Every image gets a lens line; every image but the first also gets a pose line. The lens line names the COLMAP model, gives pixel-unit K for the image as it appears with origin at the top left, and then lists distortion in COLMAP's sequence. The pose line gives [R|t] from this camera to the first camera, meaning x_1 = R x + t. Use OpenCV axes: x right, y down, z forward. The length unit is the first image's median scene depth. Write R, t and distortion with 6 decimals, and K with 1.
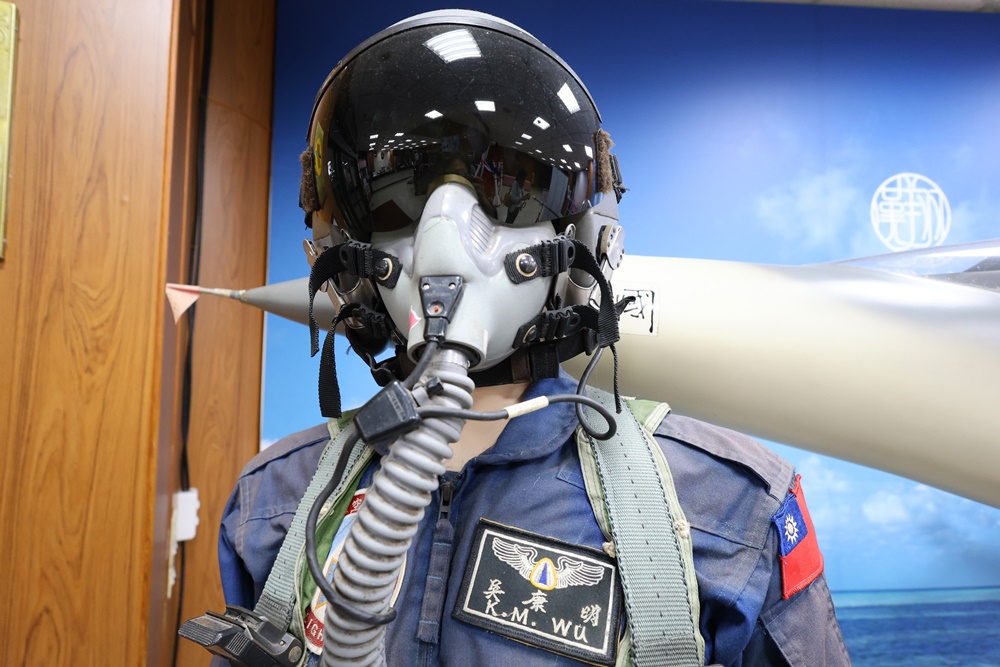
lens RADIAL K [[510.5, 0, 501.5], [0, 510.5, 330.3], [0, 0, 1]] dist [0.001523, 0.000145]
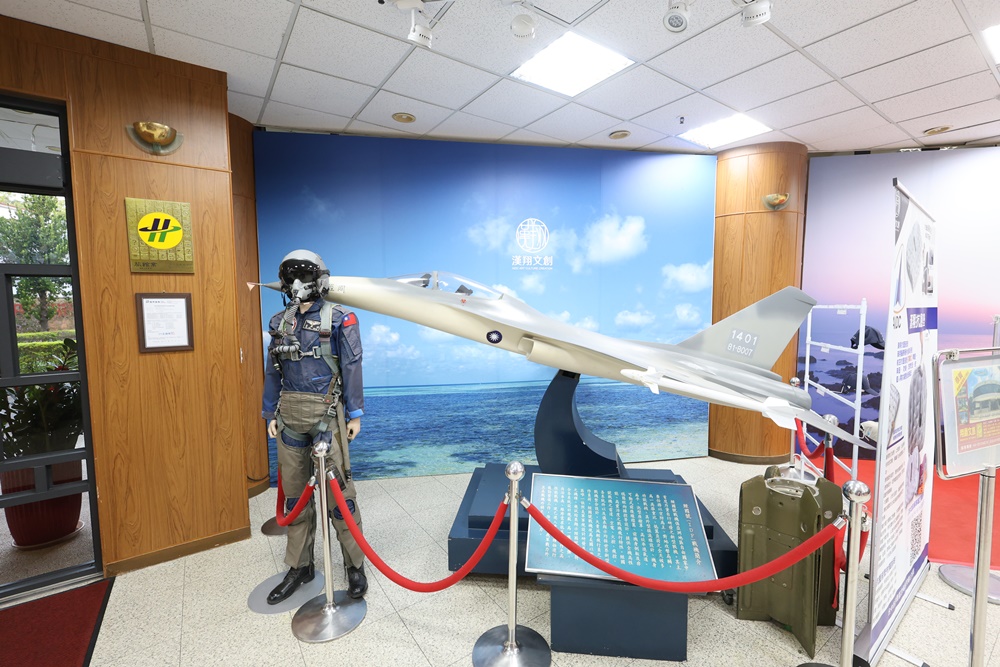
lens RADIAL K [[424.4, 0, 499.4], [0, 424.4, 331.2], [0, 0, 1]] dist [0.000222, -0.000006]
pose [[0.992802, -0.023478, 0.117448, 0.819497], [0.006390, 0.989586, 0.143800, -0.139027], [-0.119601, -0.142015, 0.982613, -2.223116]]
